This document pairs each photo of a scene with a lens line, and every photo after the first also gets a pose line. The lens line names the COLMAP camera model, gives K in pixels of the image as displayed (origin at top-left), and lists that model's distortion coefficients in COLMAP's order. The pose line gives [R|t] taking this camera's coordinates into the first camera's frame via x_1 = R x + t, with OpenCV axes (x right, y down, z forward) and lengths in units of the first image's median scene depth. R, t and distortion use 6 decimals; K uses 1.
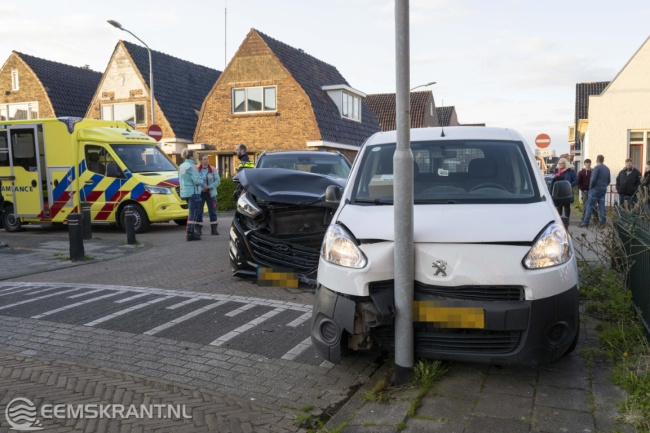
lens RADIAL K [[458.1, 0, 345.9], [0, 458.1, 215.3], [0, 0, 1]] dist [-0.002320, -0.001212]
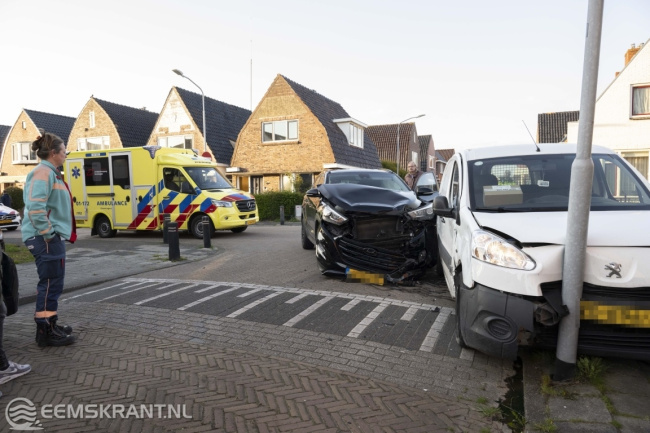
lens RADIAL K [[370.0, 0, 311.0], [0, 370.0, 217.6], [0, 0, 1]] dist [-0.003443, -0.000732]
pose [[0.997864, -0.003178, -0.065247, -0.099744], [0.001911, 0.999808, -0.019482, 0.001971], [0.065296, 0.019316, 0.997679, 0.022922]]
